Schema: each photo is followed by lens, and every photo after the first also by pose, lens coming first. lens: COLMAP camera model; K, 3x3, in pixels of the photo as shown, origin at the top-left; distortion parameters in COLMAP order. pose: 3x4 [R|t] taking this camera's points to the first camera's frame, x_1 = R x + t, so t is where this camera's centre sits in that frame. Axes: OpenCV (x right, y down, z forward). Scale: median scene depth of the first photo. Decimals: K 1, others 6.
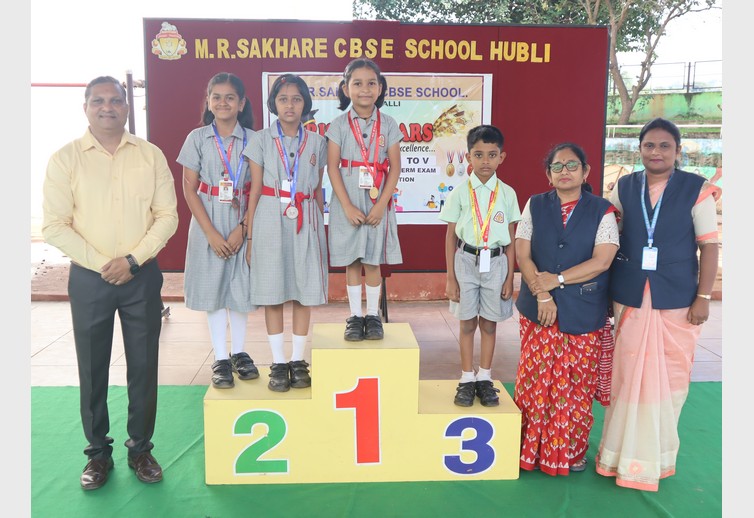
lens RADIAL K [[748.9, 0, 376.0], [0, 748.9, 258.0], [0, 0, 1]] dist [-0.007692, 0.009032]
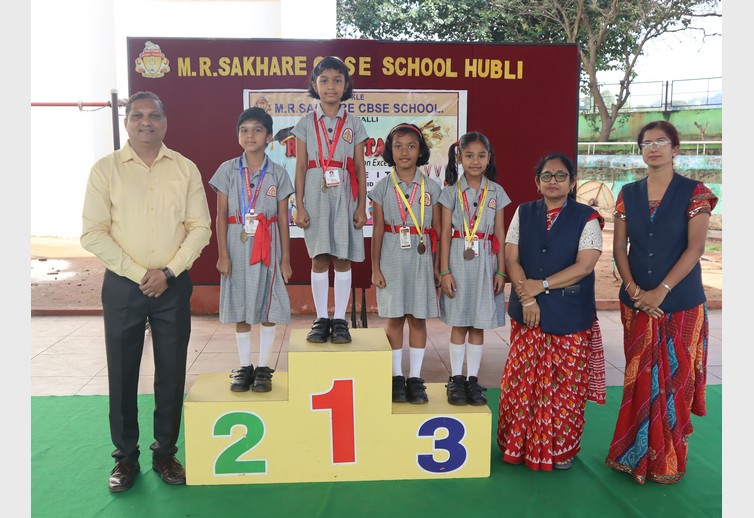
lens RADIAL K [[750.7, 0, 377.5], [0, 750.7, 260.2], [0, 0, 1]] dist [-0.011534, -0.000017]
pose [[0.999818, -0.007632, 0.017465, 0.012072], [0.008050, 0.999681, -0.023942, 0.012043], [-0.017277, 0.024078, 0.999561, -0.025820]]
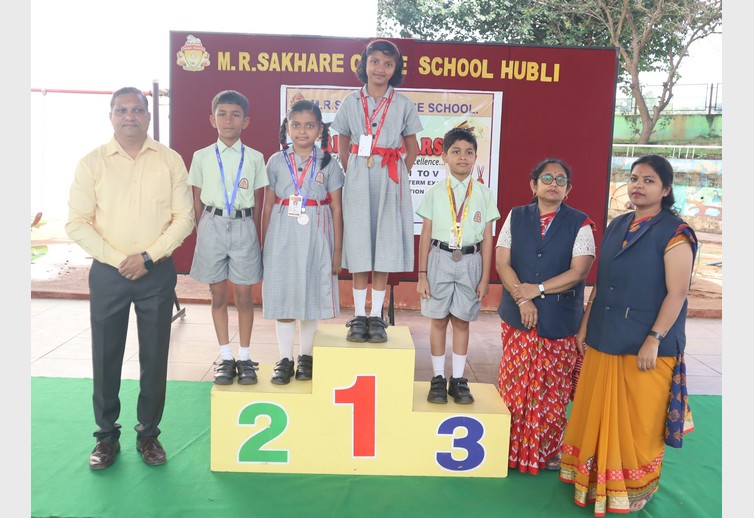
lens RADIAL K [[753.0, 0, 377.9], [0, 753.0, 259.4], [0, 0, 1]] dist [-0.003670, 0.016295]
pose [[0.999213, 0.029471, -0.026562, 0.017898], [-0.029902, 0.999425, -0.015976, 0.007388], [0.026076, 0.016758, 0.999519, -0.040739]]
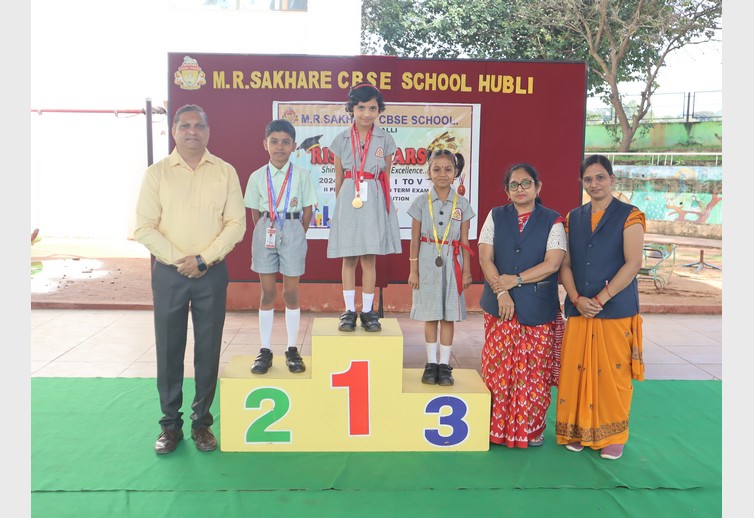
lens RADIAL K [[765.6, 0, 378.3], [0, 765.6, 262.6], [0, 0, 1]] dist [-0.008632, 0.011122]
pose [[0.999909, 0.008175, -0.010717, 0.018401], [-0.008521, 0.999428, -0.032720, 0.026720], [0.010444, 0.032809, 0.999407, -0.124097]]
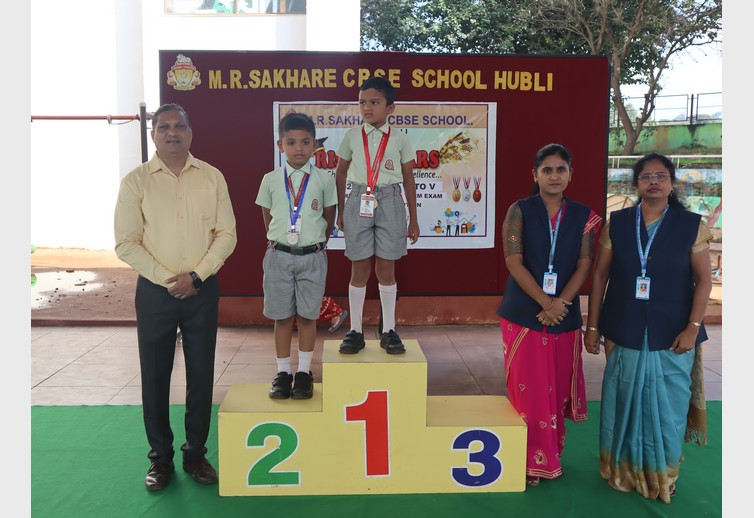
lens RADIAL K [[750.1, 0, 376.0], [0, 750.1, 260.9], [0, 0, 1]] dist [-0.013708, 0.017392]
pose [[0.999952, -0.002913, -0.009387, -0.001400], [0.002516, 0.999114, -0.042015, 0.014824], [0.009501, 0.041990, 0.999073, -0.021882]]
